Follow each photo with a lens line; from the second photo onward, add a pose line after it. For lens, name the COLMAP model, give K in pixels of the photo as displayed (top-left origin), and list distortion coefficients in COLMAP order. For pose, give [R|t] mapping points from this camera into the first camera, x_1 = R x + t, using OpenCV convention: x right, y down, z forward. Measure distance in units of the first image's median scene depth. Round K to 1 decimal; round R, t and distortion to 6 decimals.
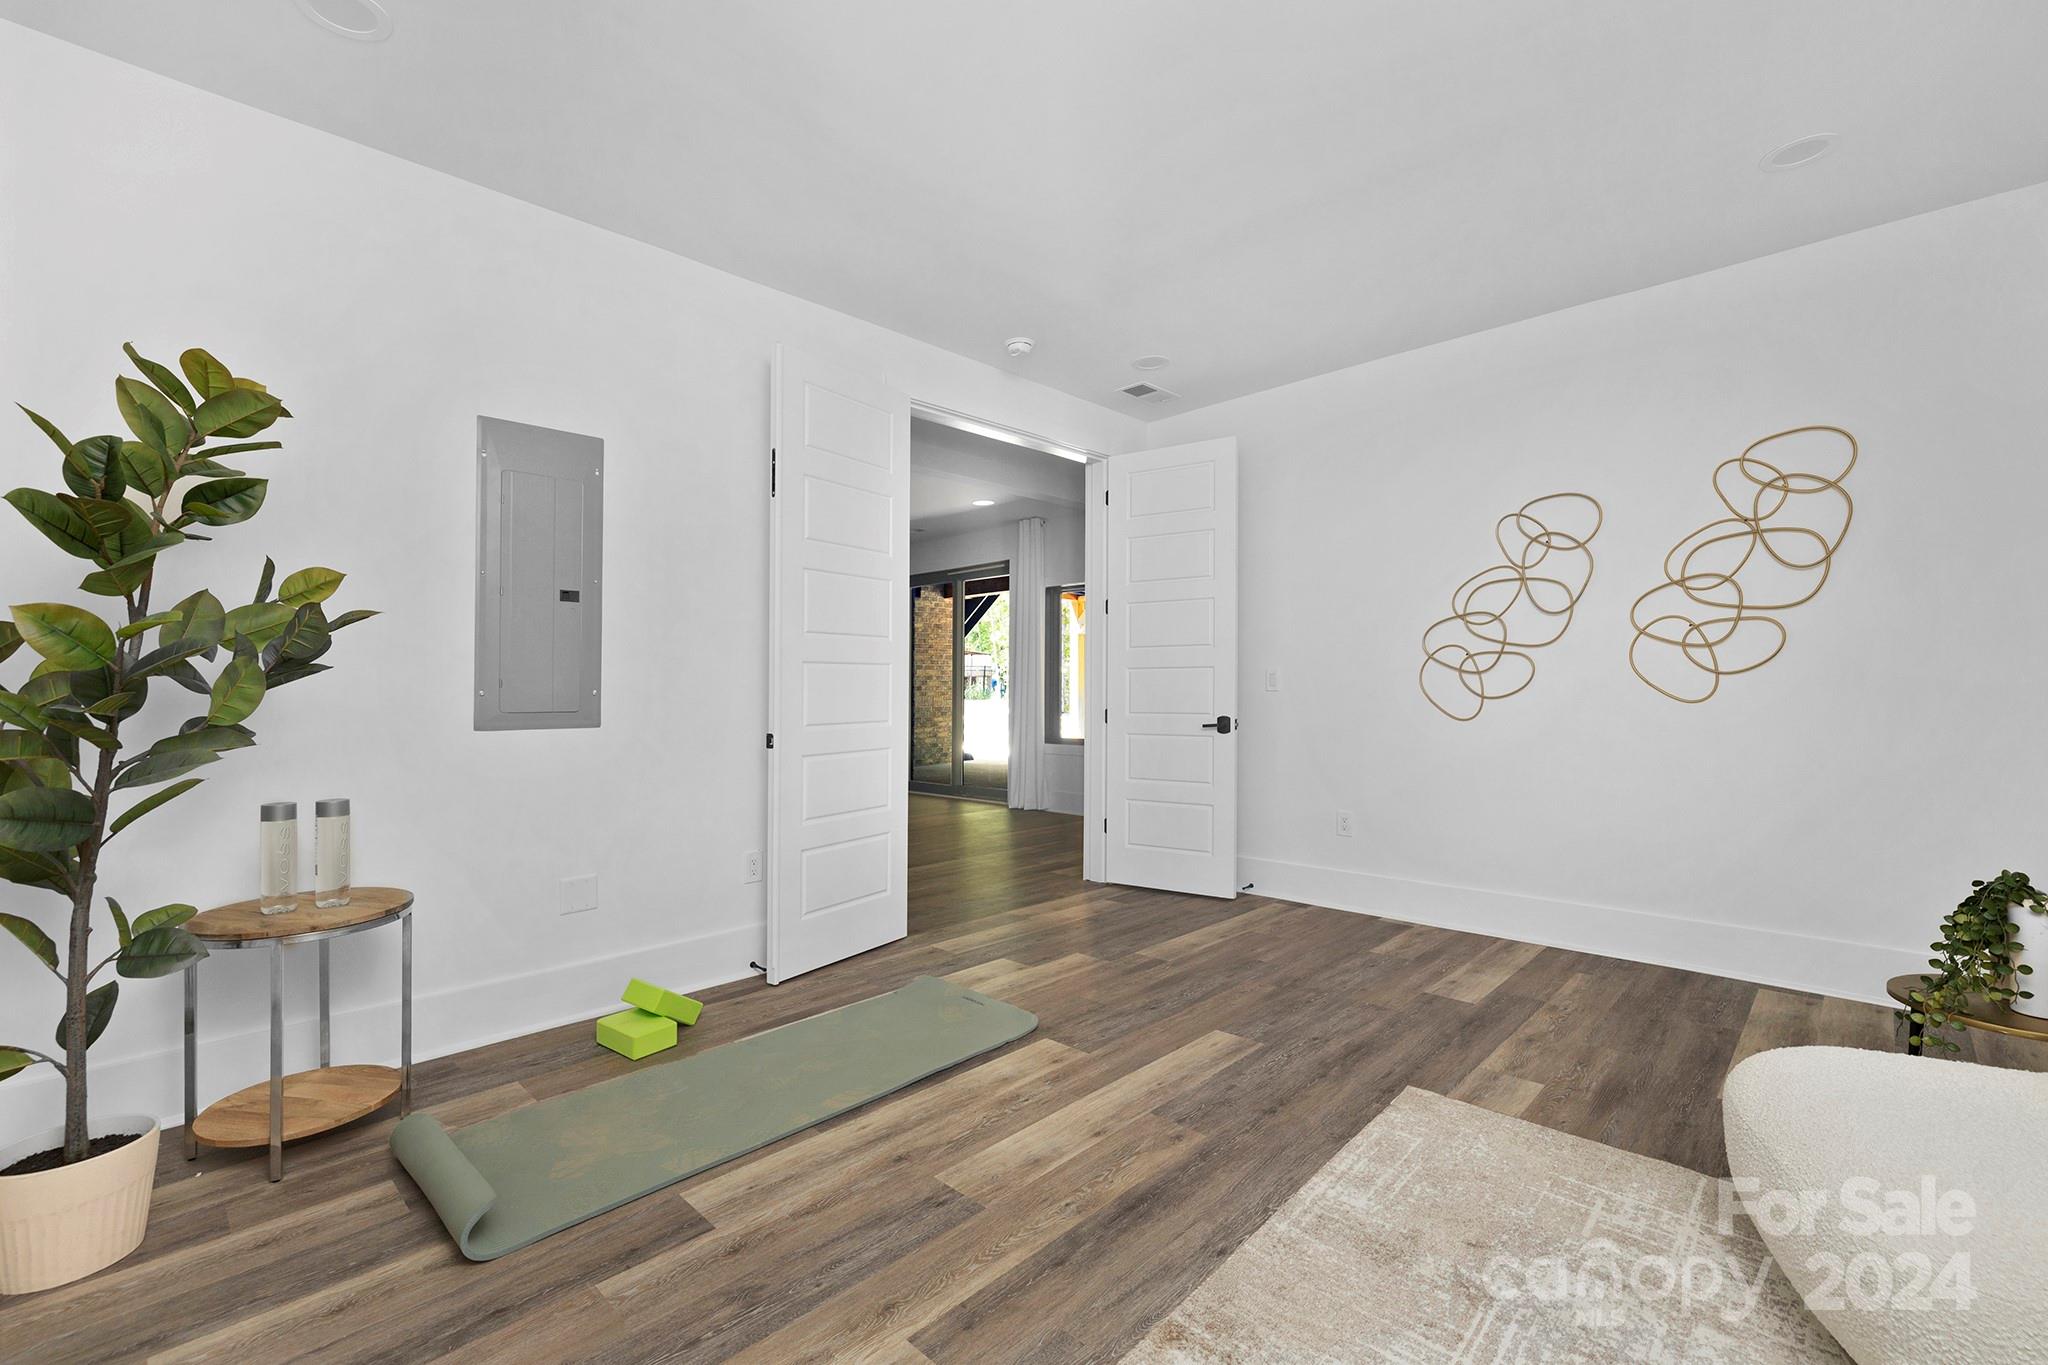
lens RADIAL K [[873.8, 0, 1006.3], [0, 873.8, 685.6], [0, 0, 1]] dist [0.007239, 0.000601]
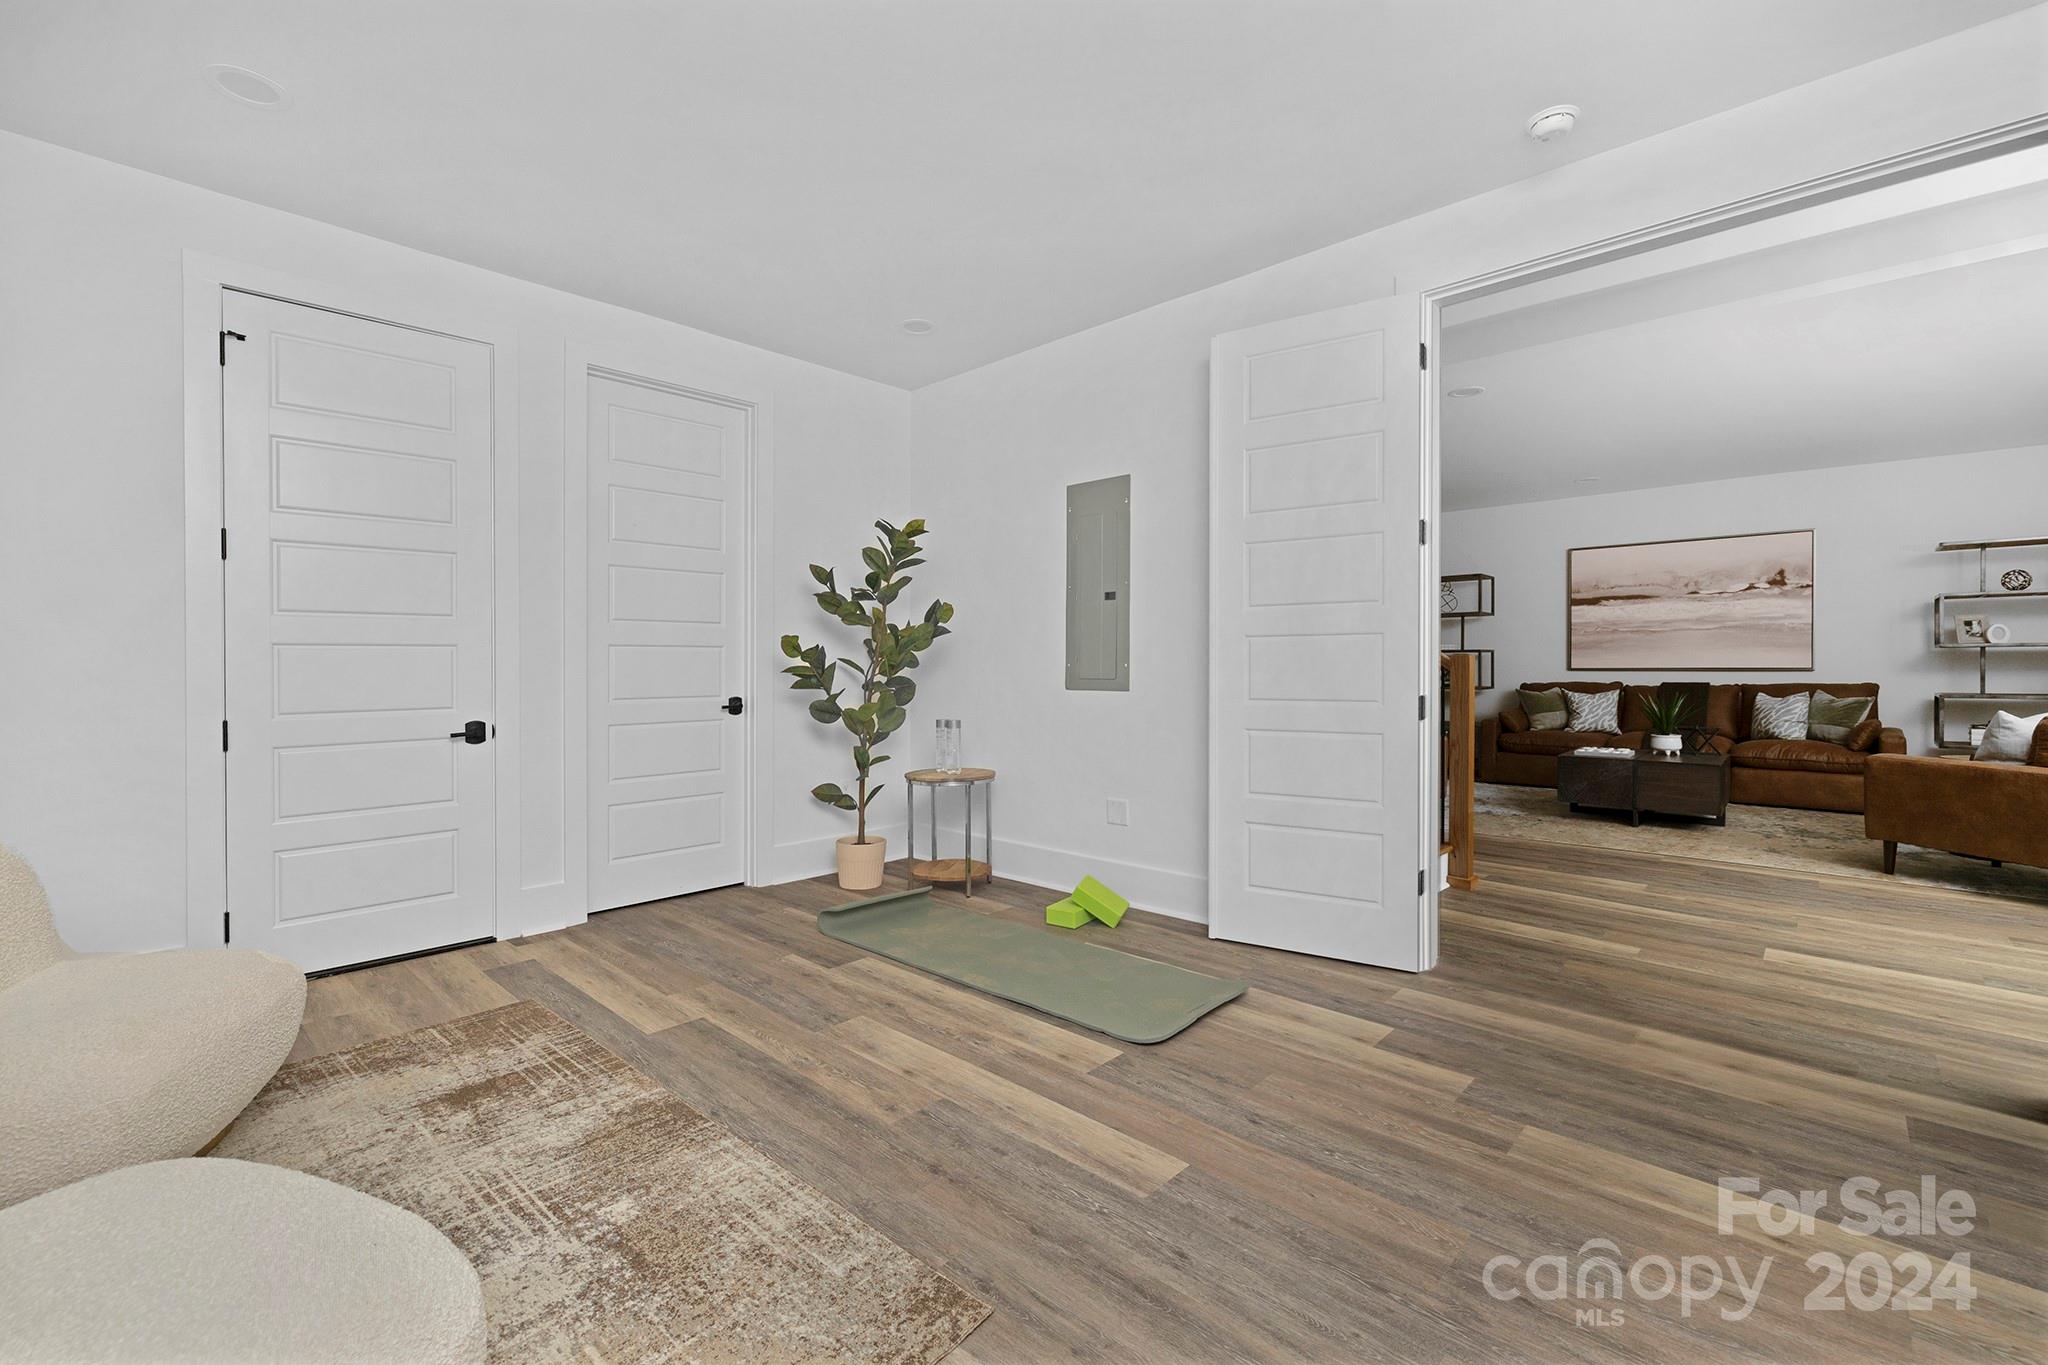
lens RADIAL K [[873.8, 0, 1036.7], [0, 873.8, 668.0], [0, 0, 1]] dist [0.007239, 0.000601]
pose [[0.032180, 0.003004, -0.999478, 0.967675], [0.007079, 0.999970, 0.003234, 0.007411], [0.999457, -0.007180, 0.032157, 0.916477]]
